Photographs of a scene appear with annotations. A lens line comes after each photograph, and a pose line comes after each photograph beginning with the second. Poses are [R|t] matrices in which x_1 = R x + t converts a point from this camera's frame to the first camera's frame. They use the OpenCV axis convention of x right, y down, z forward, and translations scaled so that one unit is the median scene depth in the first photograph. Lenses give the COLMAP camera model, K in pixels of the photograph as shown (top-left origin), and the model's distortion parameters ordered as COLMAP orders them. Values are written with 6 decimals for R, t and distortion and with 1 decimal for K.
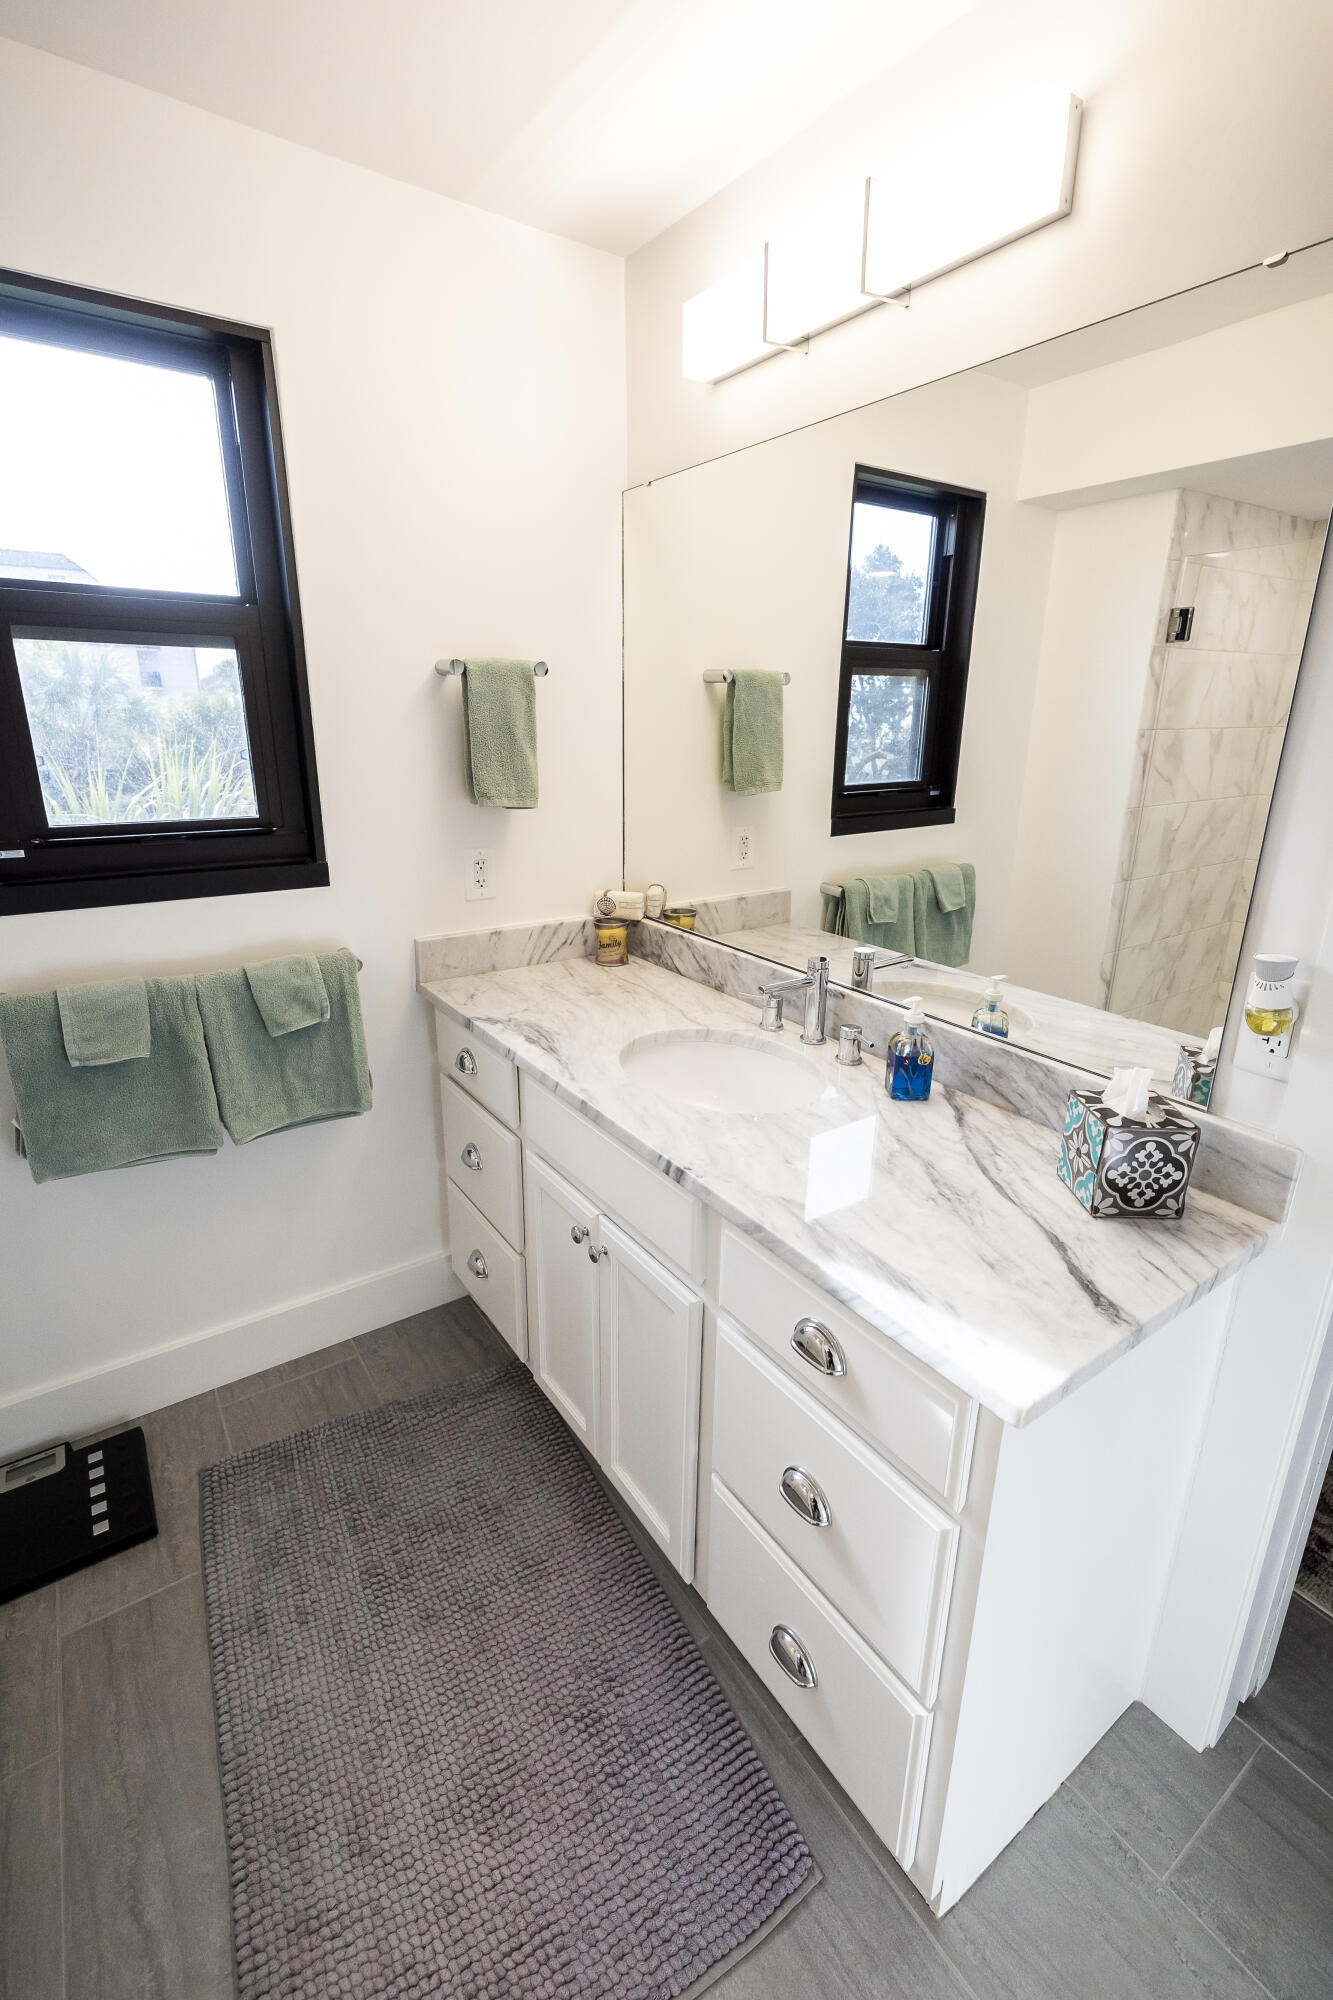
lens RADIAL K [[866.9, 0, 666.5], [0, 866.9, 1000.0], [0, 0, 1]] dist [0.006444, 0.000199]
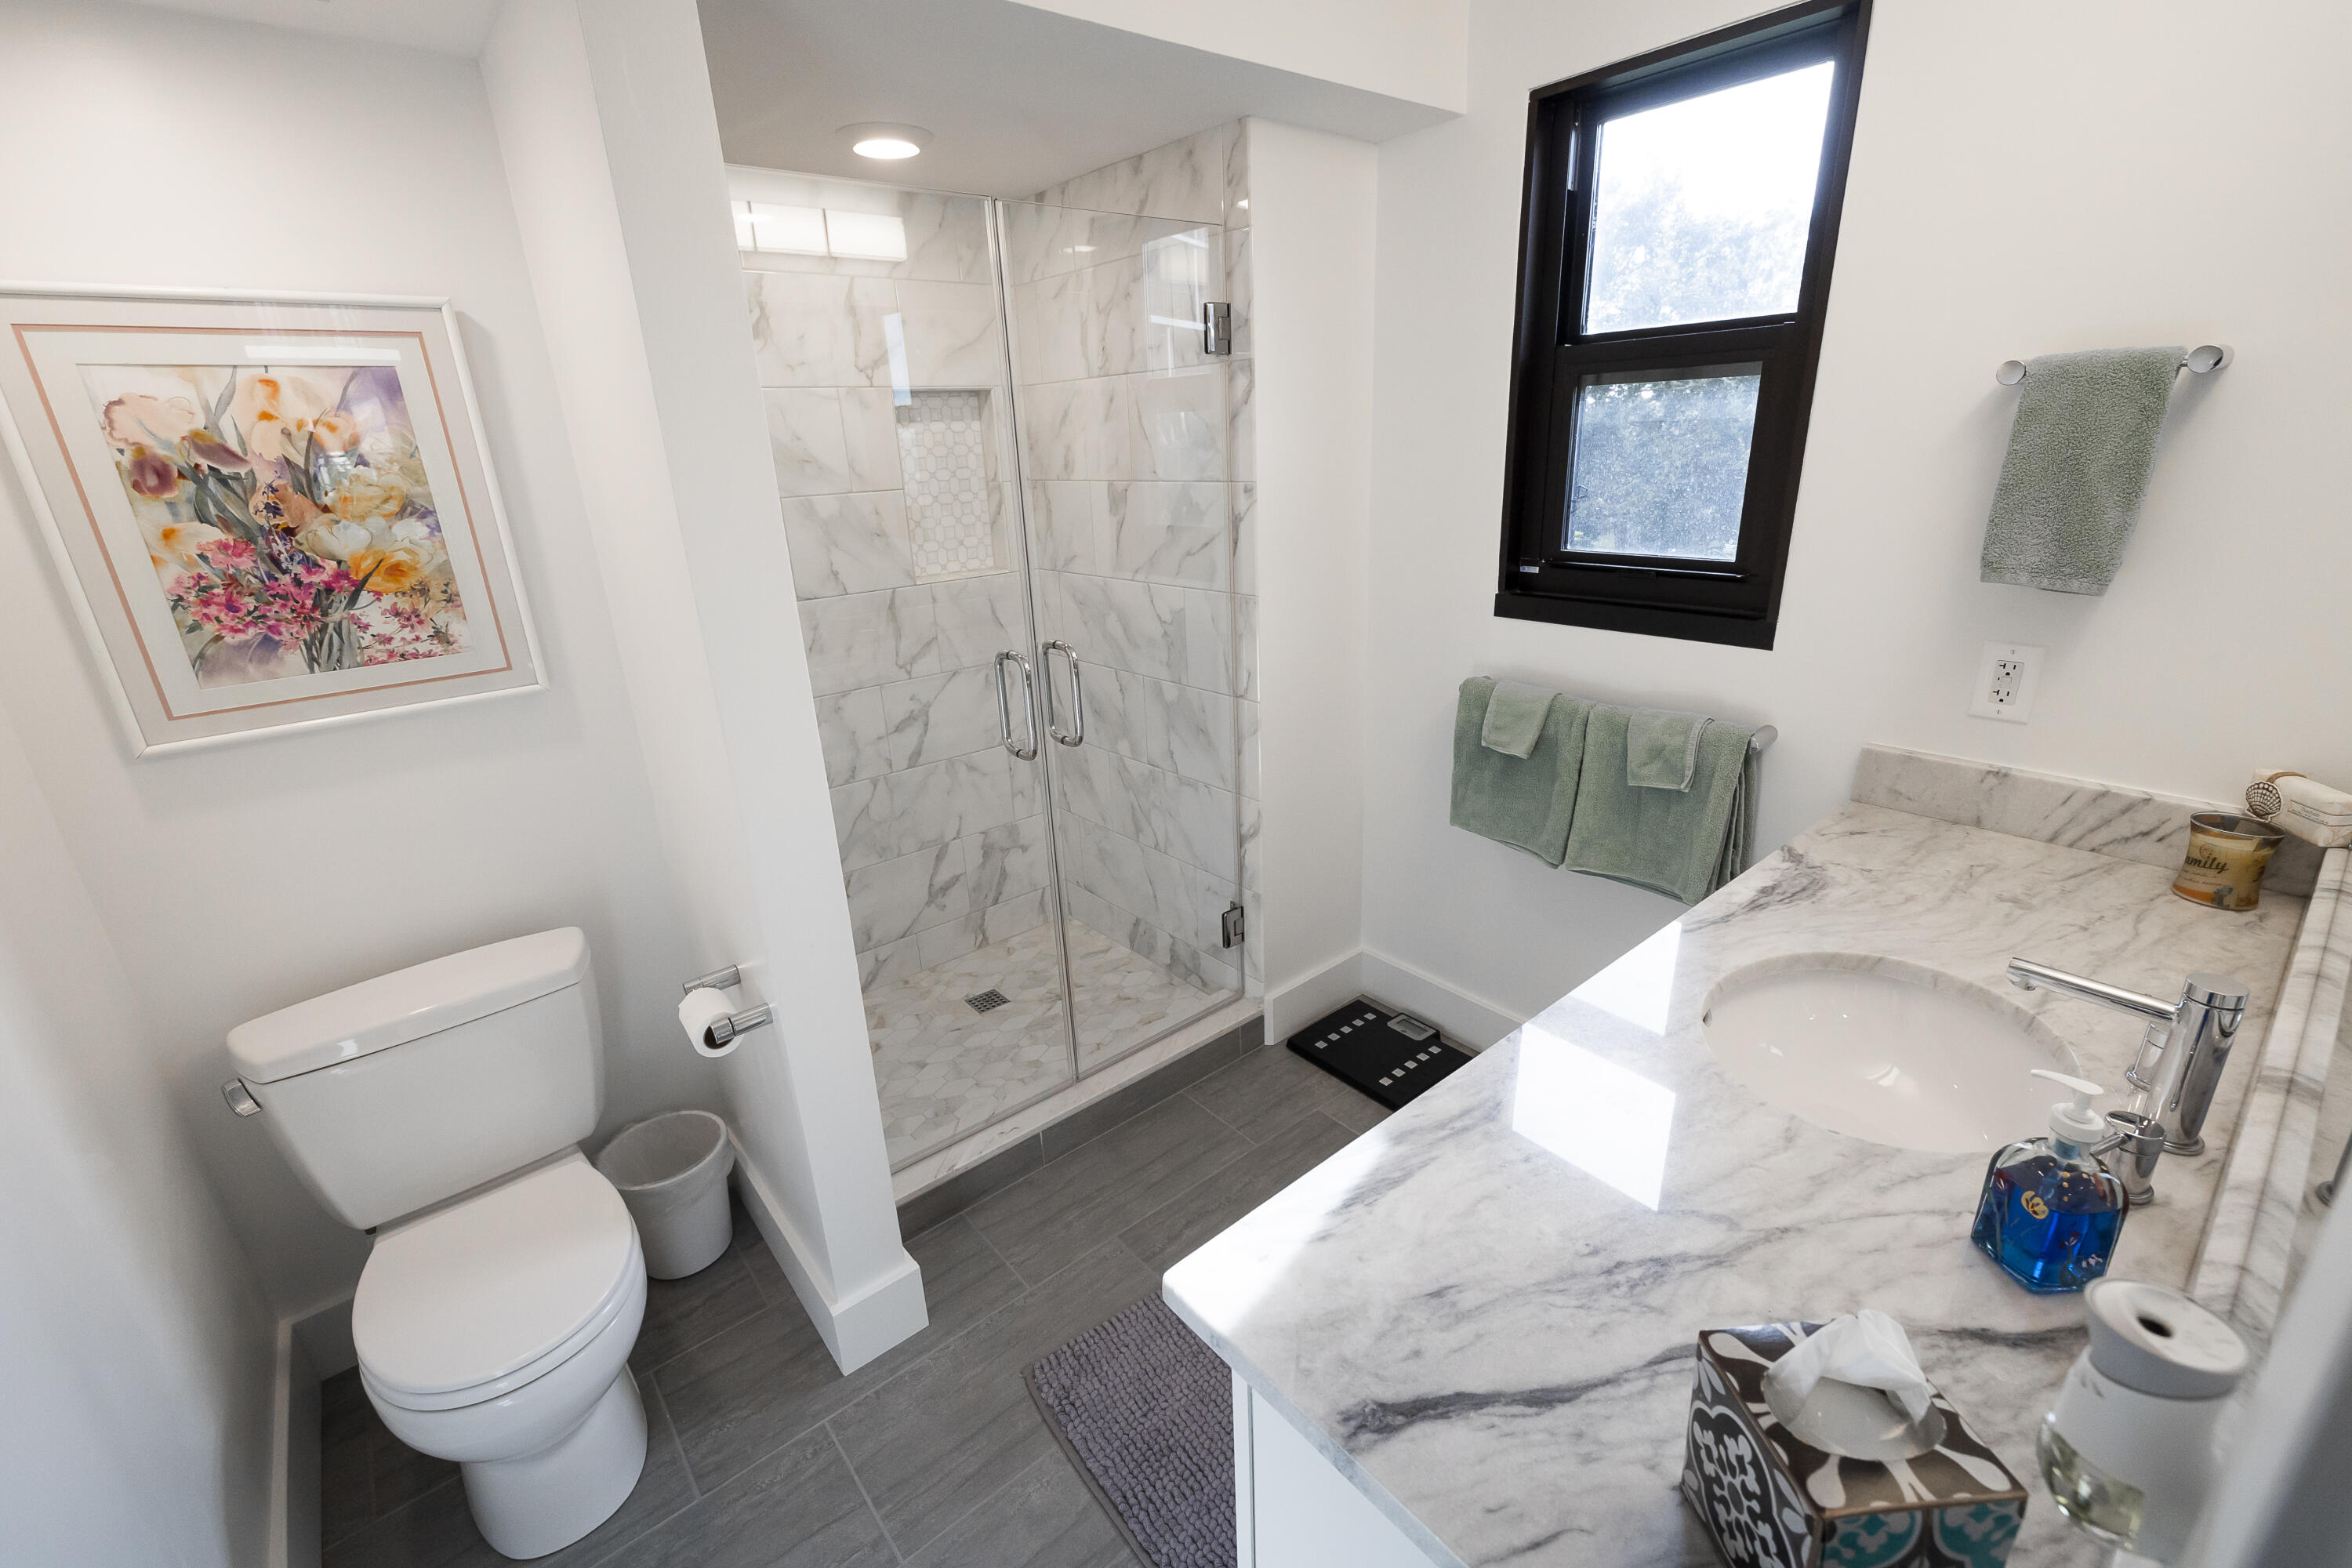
lens RADIAL K [[1000.9, 0, 1172.7], [0, 1000.9, 771.2], [0, 0, 1]] dist [0.002014, -0.000114]
pose [[0.072239, 0.302381, -0.950446, 0.563326], [-0.270212, 0.923231, 0.273185, -0.137043], [0.960087, 0.237088, 0.148400, 0.326379]]
